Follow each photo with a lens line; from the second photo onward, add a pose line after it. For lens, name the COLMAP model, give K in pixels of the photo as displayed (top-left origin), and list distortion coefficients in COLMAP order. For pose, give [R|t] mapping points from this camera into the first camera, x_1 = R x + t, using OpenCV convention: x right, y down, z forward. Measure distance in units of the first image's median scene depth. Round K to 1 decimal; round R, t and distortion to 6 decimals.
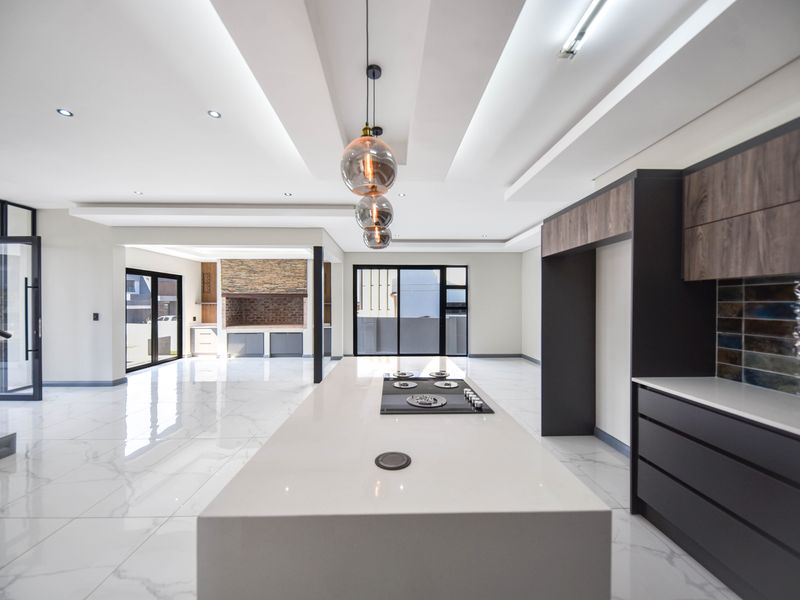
lens RADIAL K [[311.7, 0, 400.4], [0, 311.7, 305.0], [0, 0, 1]] dist [0.000693, -0.000203]
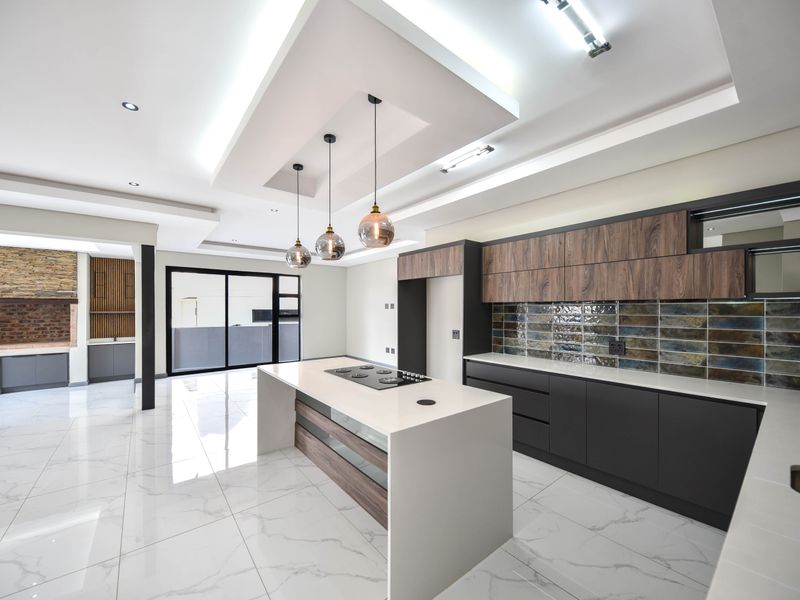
lens RADIAL K [[314.8, 0, 398.0], [0, 314.8, 311.3], [0, 0, 1]] dist [0.001176, -0.000022]
pose [[0.801116, -0.004735, 0.598490, -0.156673], [0.003304, 0.999988, 0.003488, -0.007859], [-0.598499, -0.000817, 0.801123, -0.052743]]
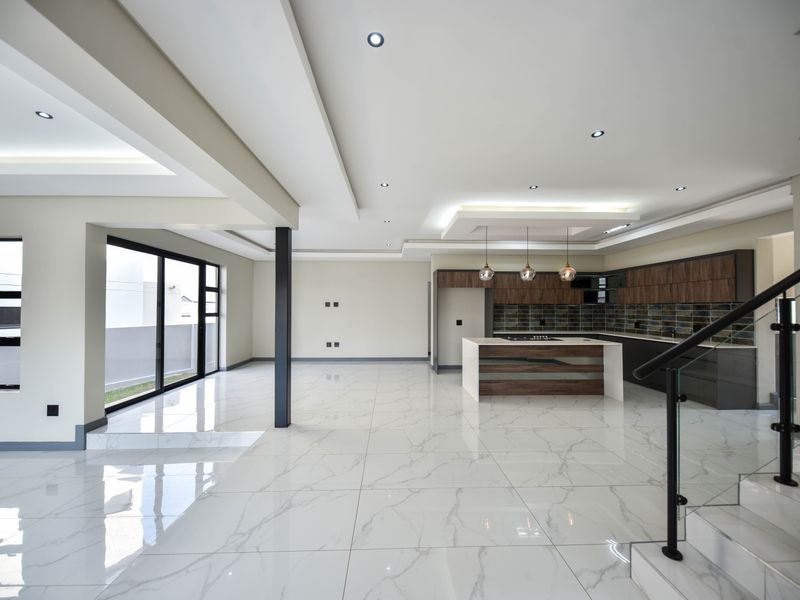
lens RADIAL K [[314.8, 0, 398.0], [0, 314.8, 311.3], [0, 0, 1]] dist [0.001176, -0.000022]
pose [[-0.003405, -0.012214, 0.999920, -0.655076], [0.002011, 0.999923, 0.012221, -0.009007], [-0.999992, 0.002053, -0.003380, 0.517422]]
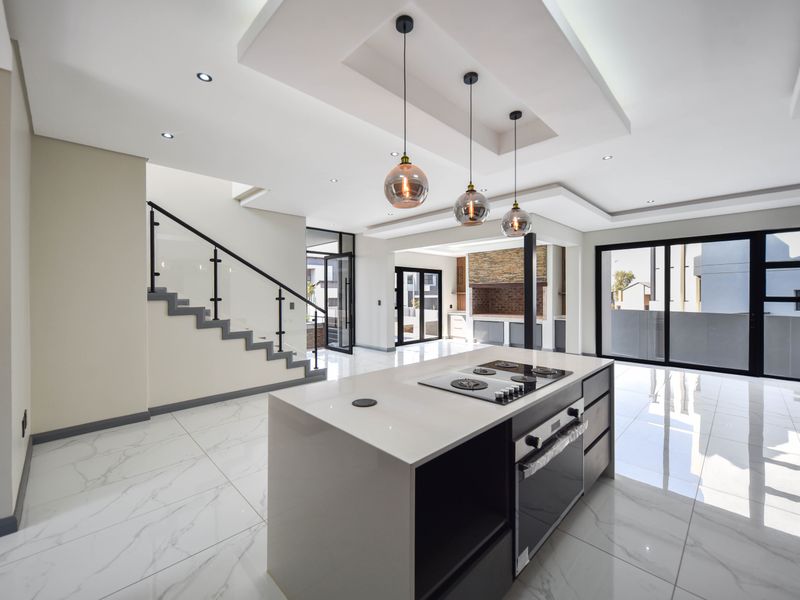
lens RADIAL K [[334.1, 0, 400.0], [0, 334.1, 300.0], [0, 0, 1]] dist [0.009987, -0.000003]
pose [[0.681906, 0.011030, -0.731356, 0.145382], [0.001173, 0.999869, 0.016173, -0.000427], [0.731438, -0.011886, 0.681804, 0.007693]]
